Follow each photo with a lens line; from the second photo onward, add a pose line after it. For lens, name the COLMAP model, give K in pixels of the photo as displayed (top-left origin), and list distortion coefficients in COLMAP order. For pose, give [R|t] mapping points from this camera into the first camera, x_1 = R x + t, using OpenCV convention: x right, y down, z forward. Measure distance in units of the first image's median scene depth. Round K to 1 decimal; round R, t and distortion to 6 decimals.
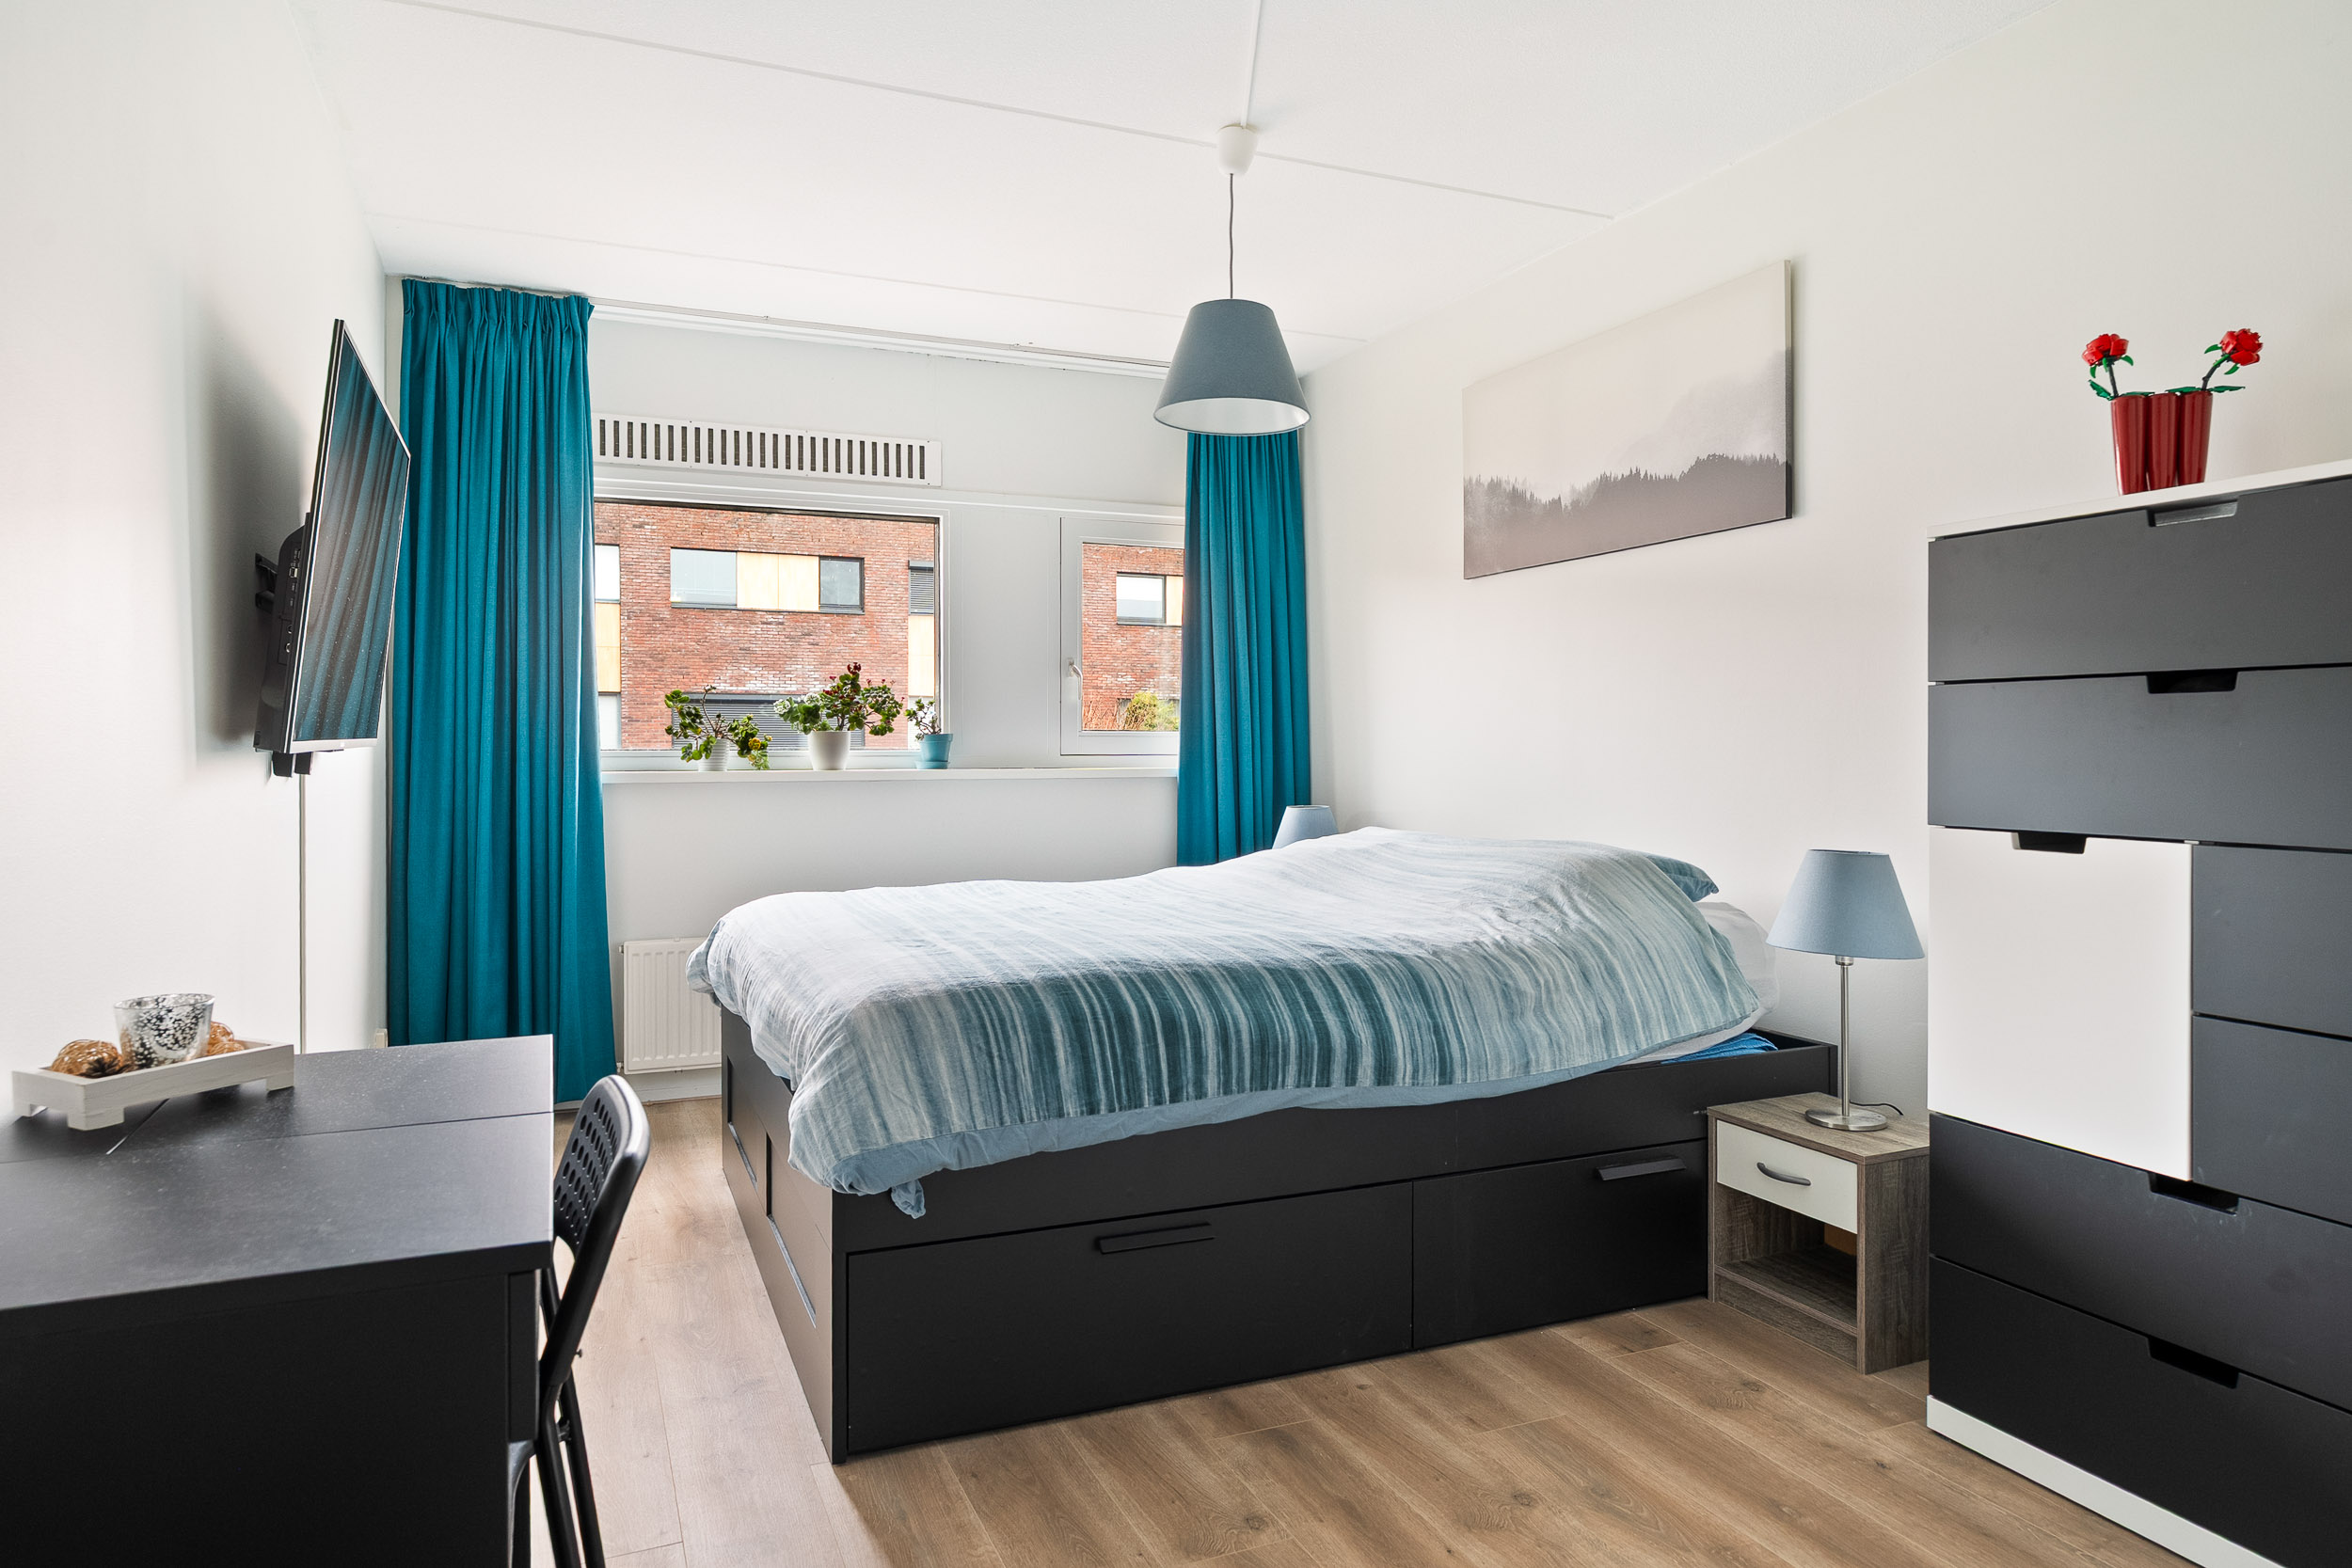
lens RADIAL K [[1417.1, 0, 1173.8], [0, 1417.1, 741.9], [0, 0, 1]] dist [0.000770, 0.000186]
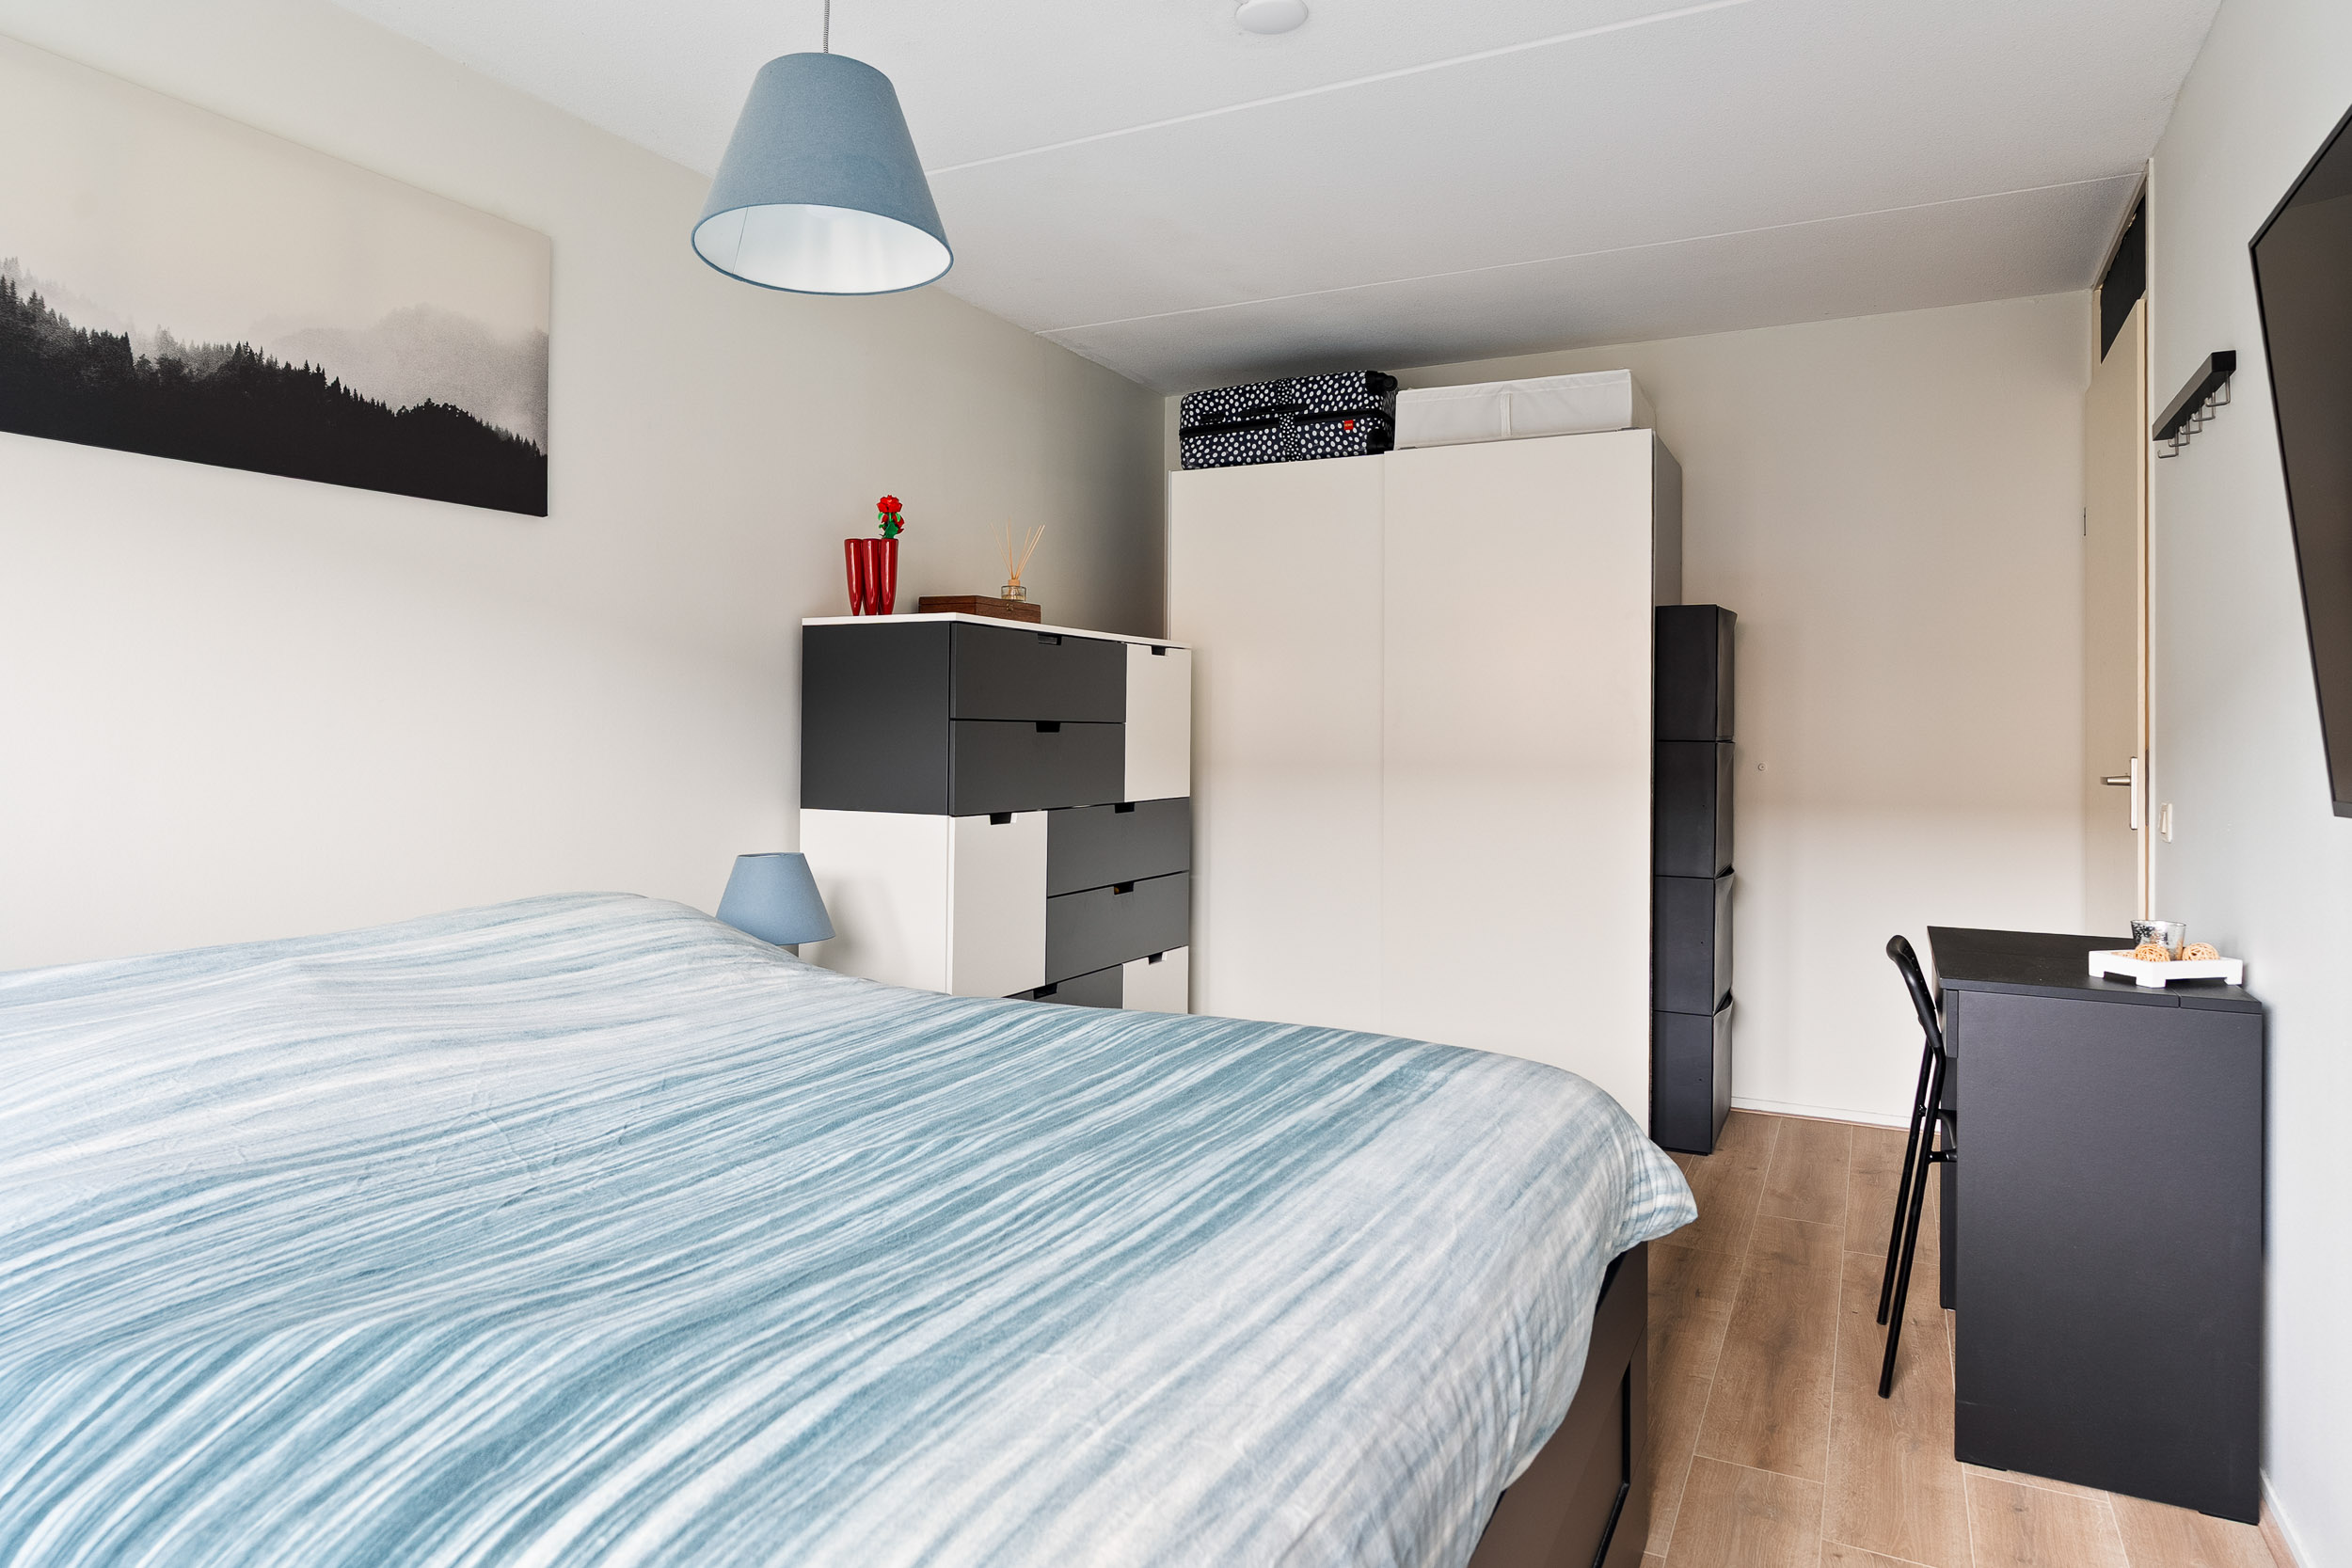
lens RADIAL K [[1417.1, 0, 1173.8], [0, 1417.1, 741.9], [0, 0, 1]] dist [0.000770, 0.000186]
pose [[-0.649670, -0.001410, 0.760215, -0.530524], [-0.002345, 0.999997, -0.000149, -0.013395], [-0.760213, -0.001879, -0.649671, 1.281841]]
